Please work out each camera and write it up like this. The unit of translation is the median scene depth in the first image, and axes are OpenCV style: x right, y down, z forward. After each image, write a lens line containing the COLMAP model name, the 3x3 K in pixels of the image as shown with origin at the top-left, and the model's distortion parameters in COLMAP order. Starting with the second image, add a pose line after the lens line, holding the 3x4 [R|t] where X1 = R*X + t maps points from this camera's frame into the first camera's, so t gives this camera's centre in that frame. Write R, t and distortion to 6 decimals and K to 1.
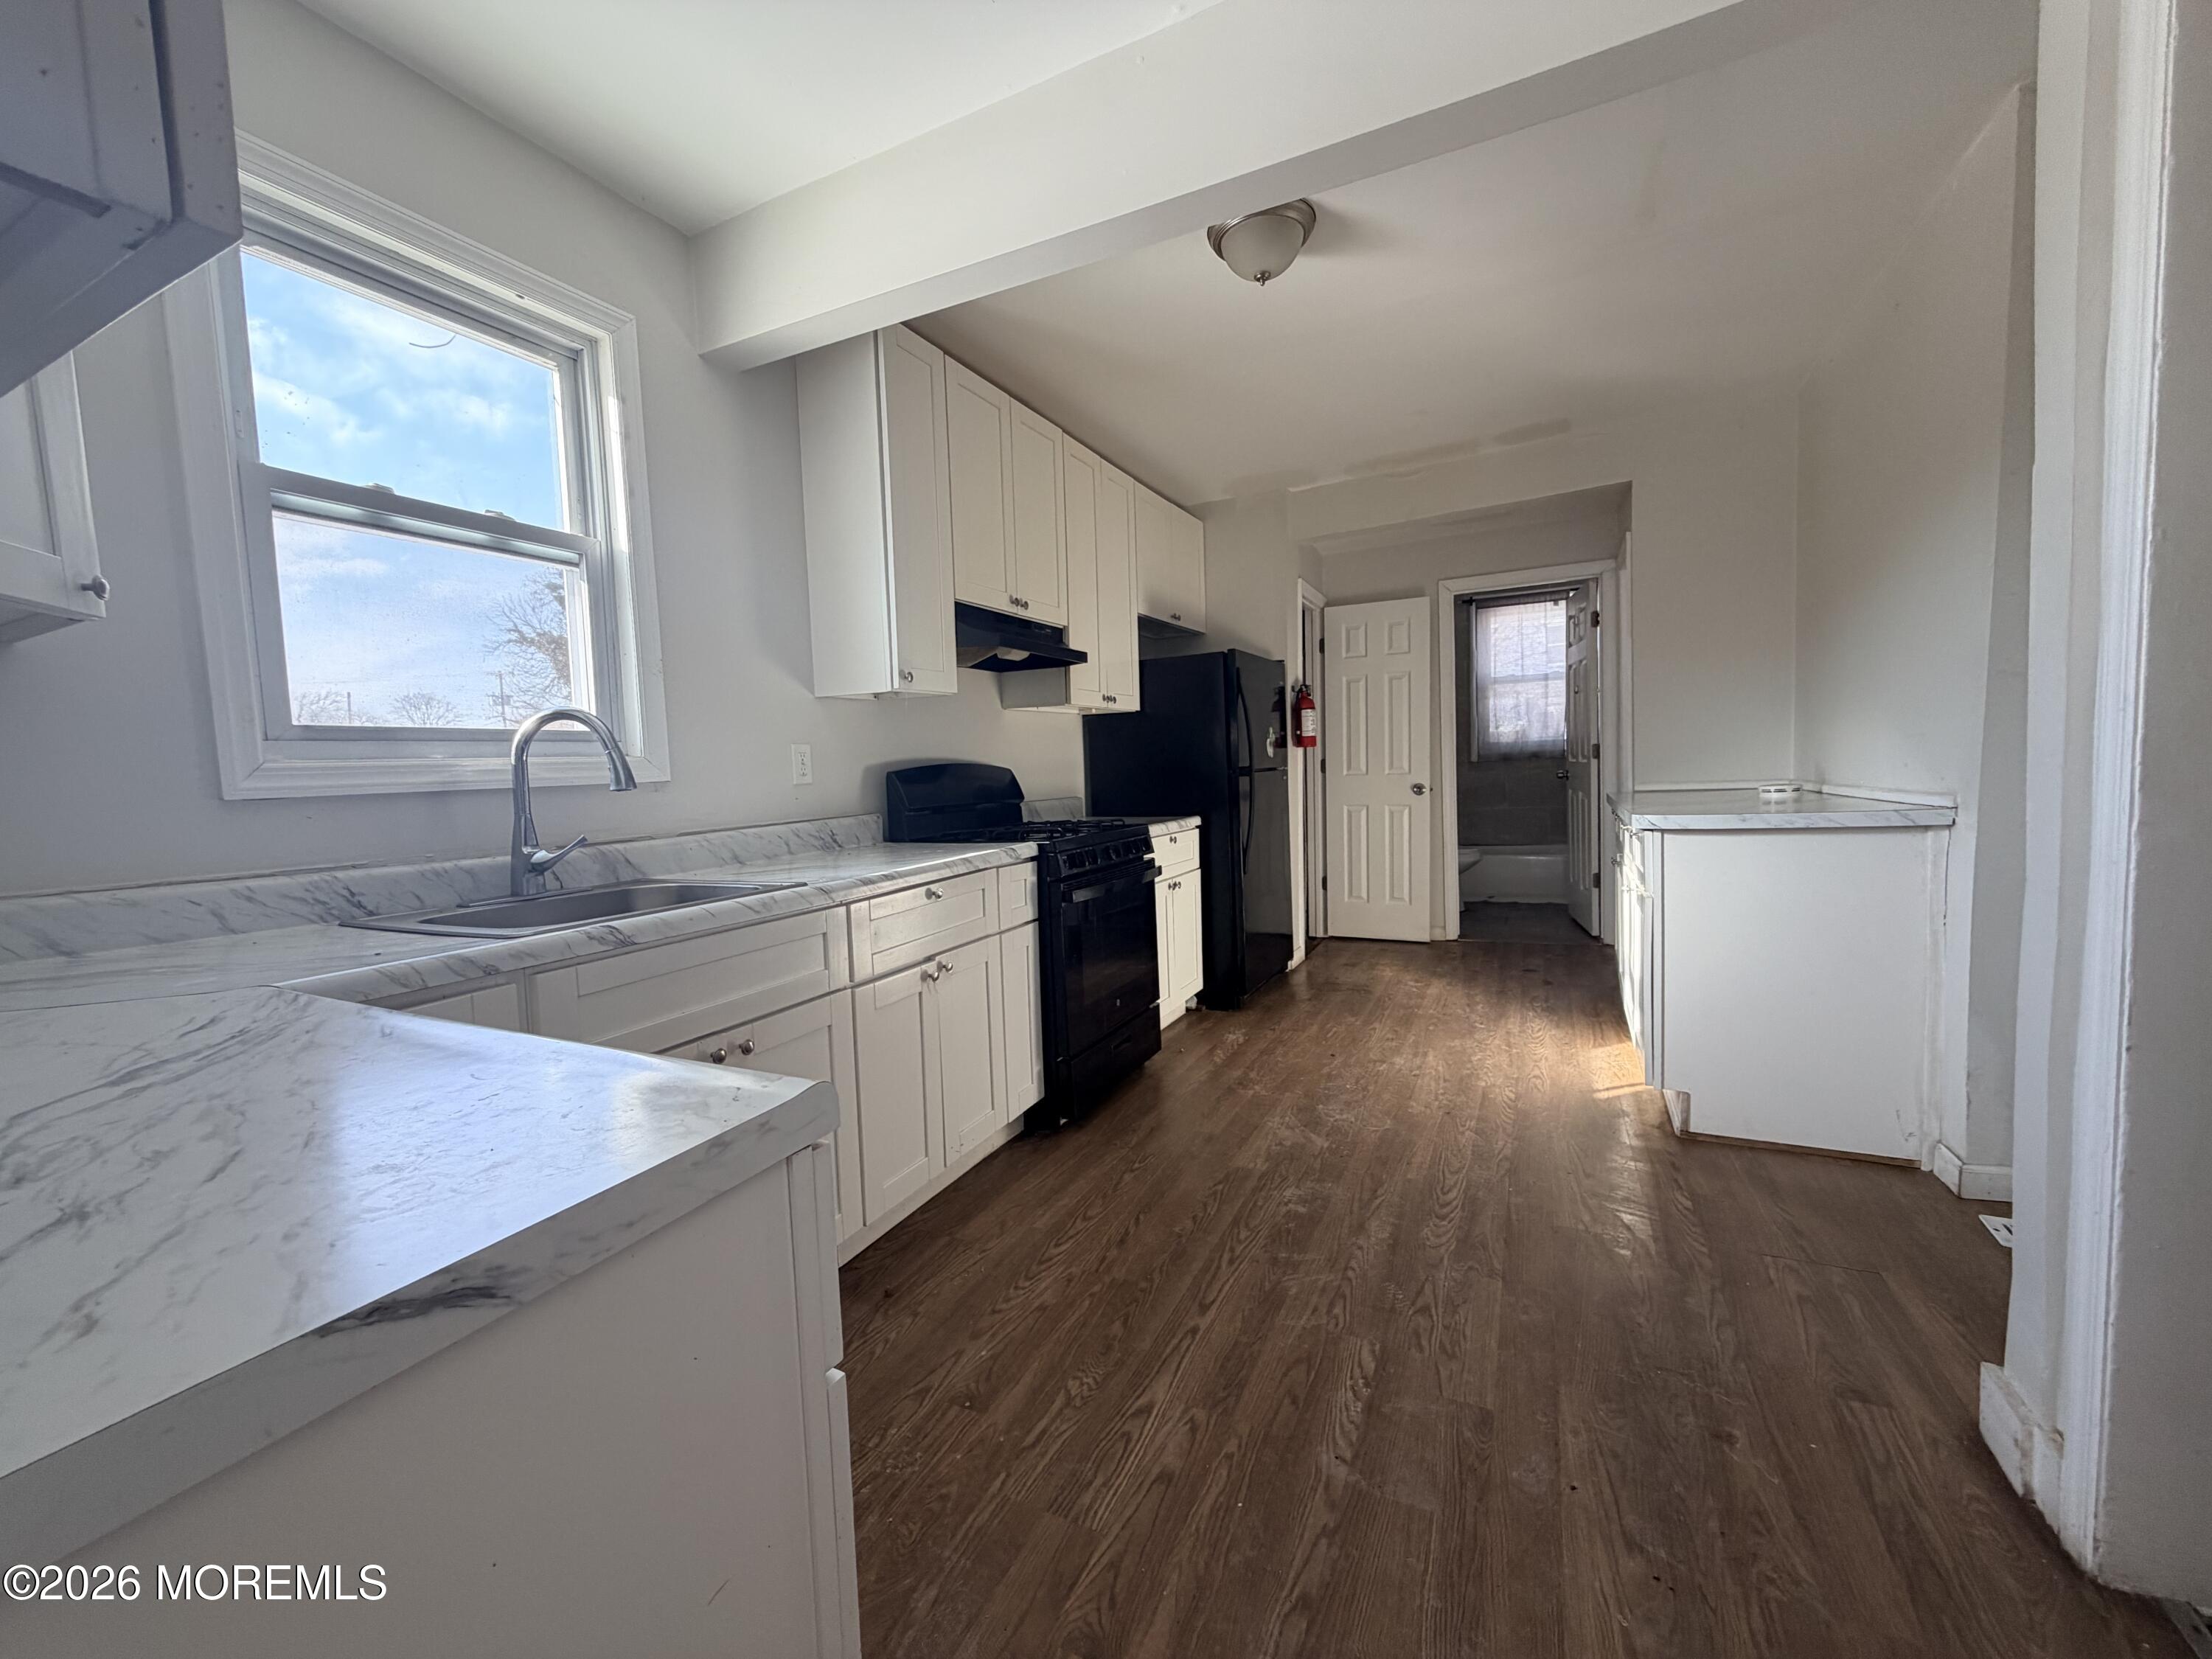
lens RADIAL K [[891.0, 0, 1101.2], [0, 891.0, 823.9], [0, 0, 1]] dist [0.002406, 0.000018]
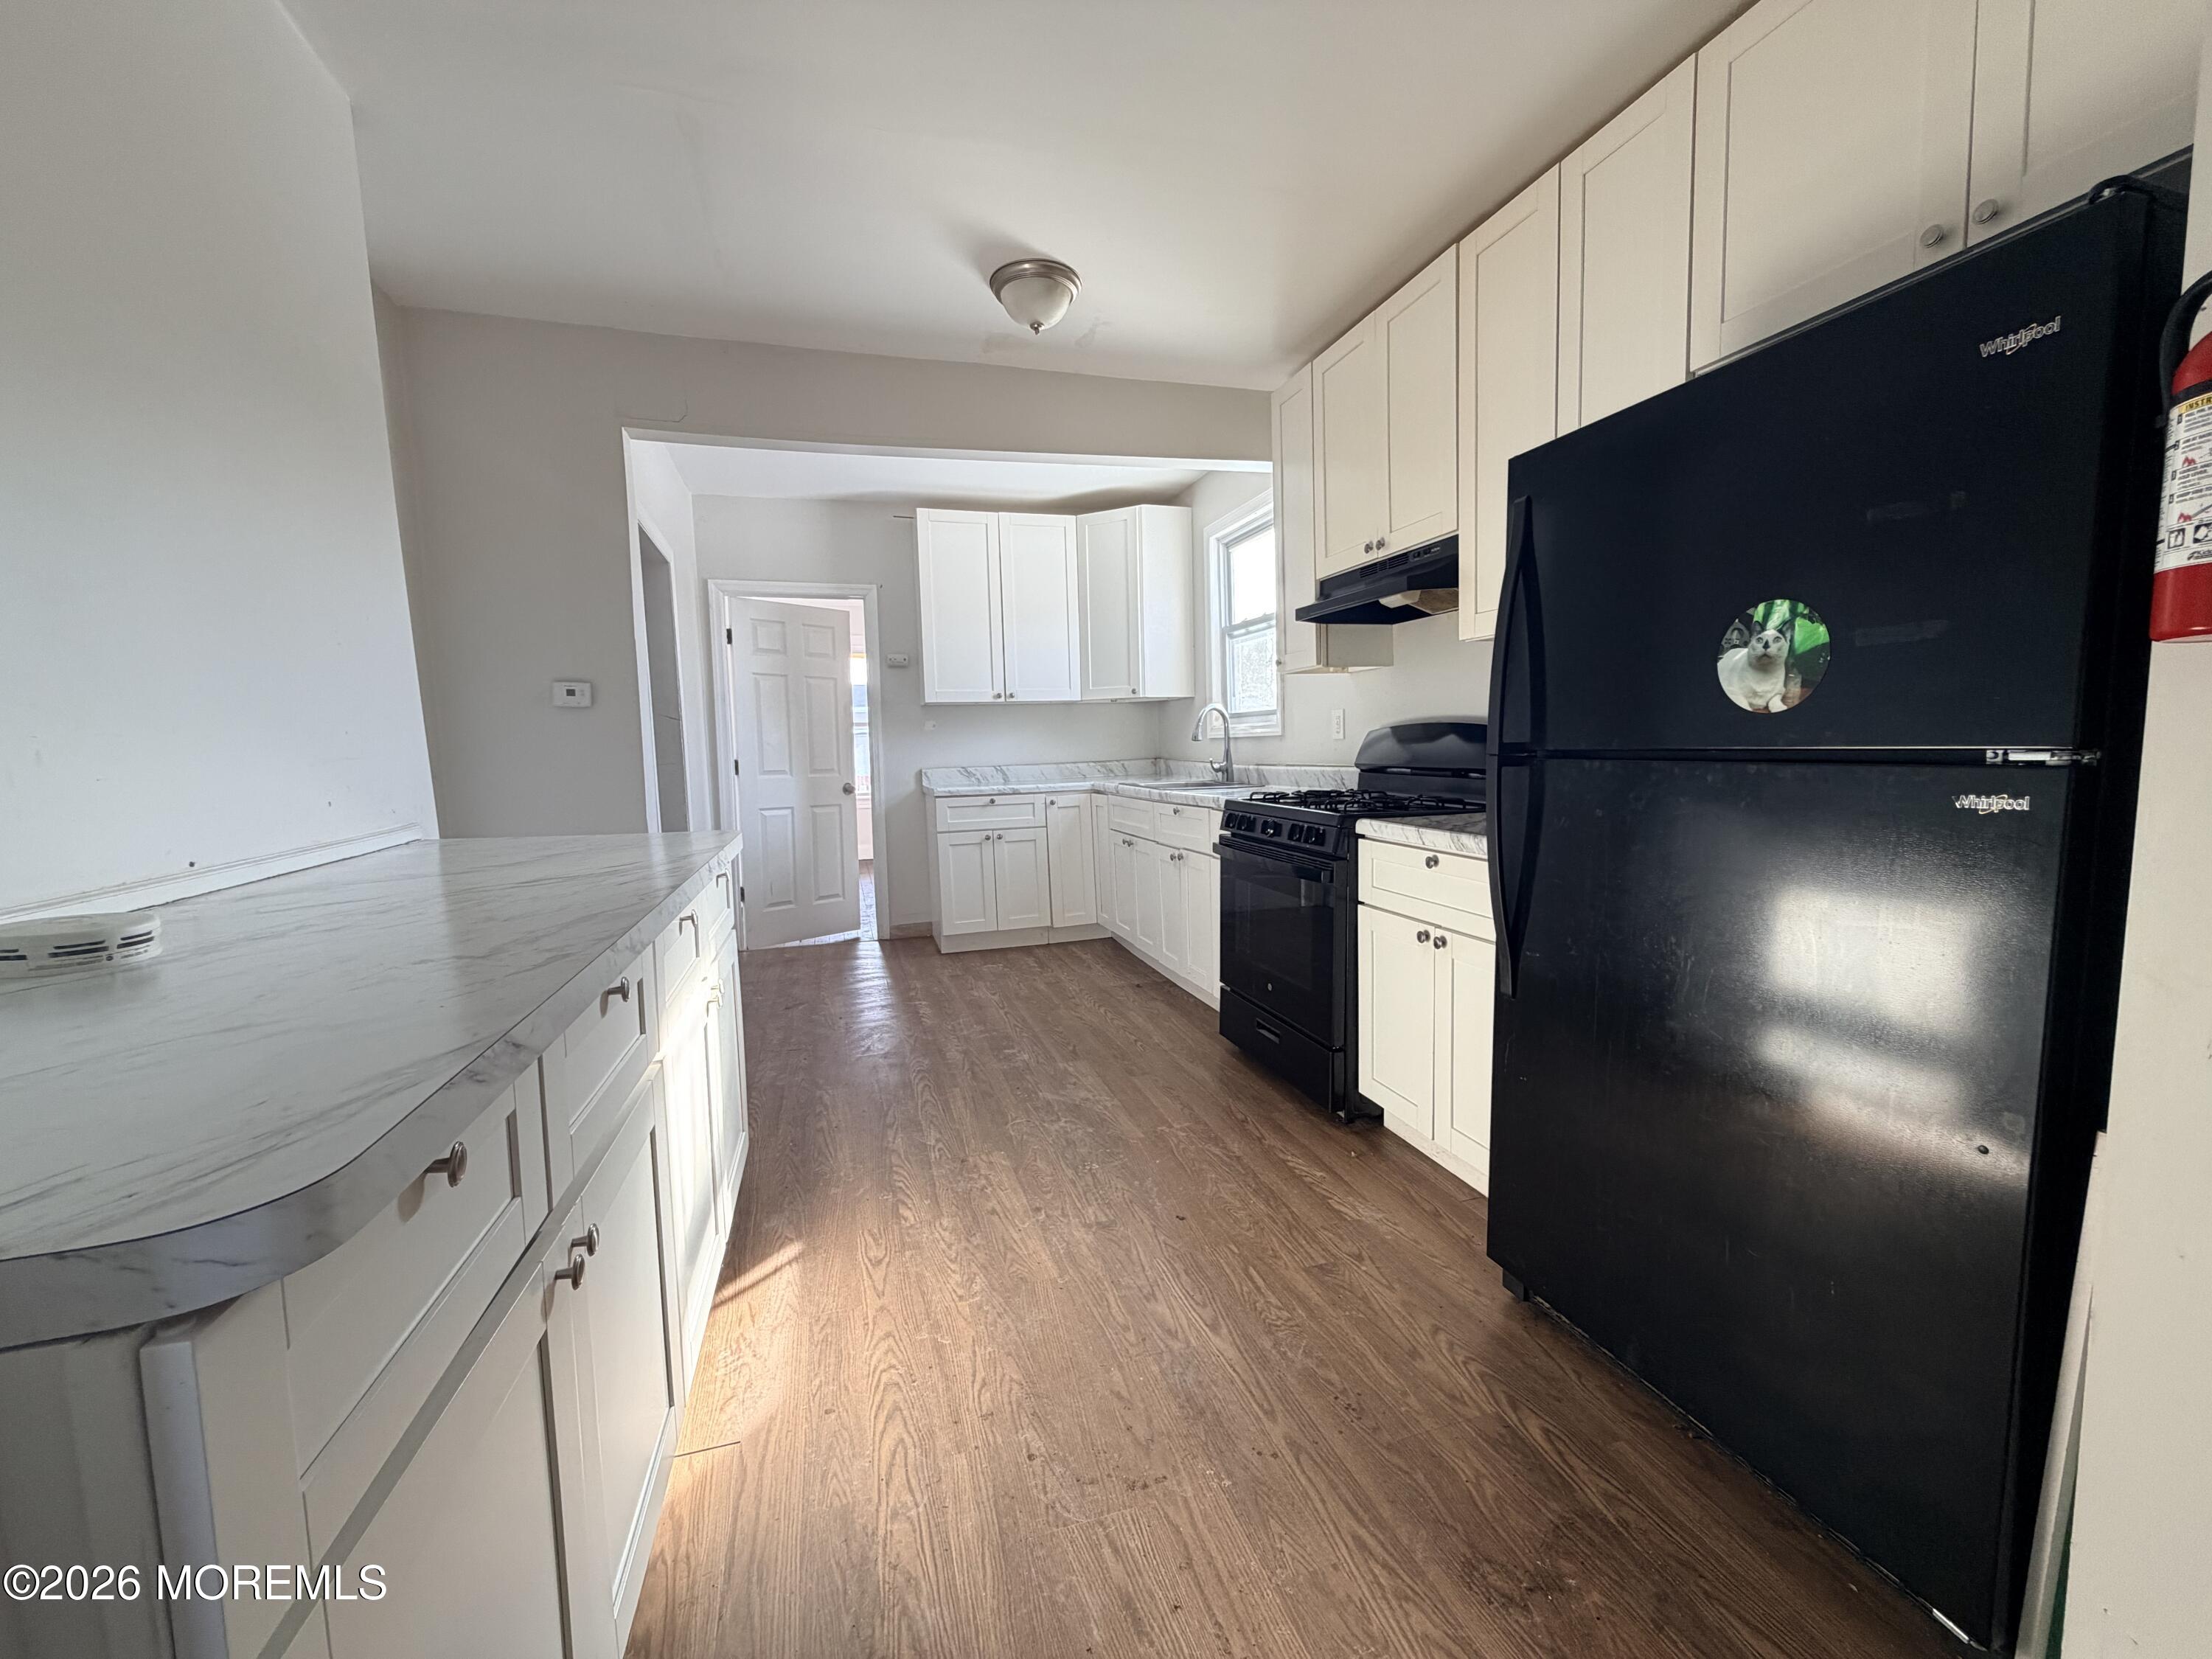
lens RADIAL K [[891.0, 0, 1103.3], [0, 891.0, 826.7], [0, 0, 1]] dist [0.002406, 0.000018]
pose [[-0.727542, 0.121553, -0.675209, 0.792537], [0.008933, 0.985774, 0.167837, -0.132674], [0.686005, 0.116077, -0.718278, 1.591240]]
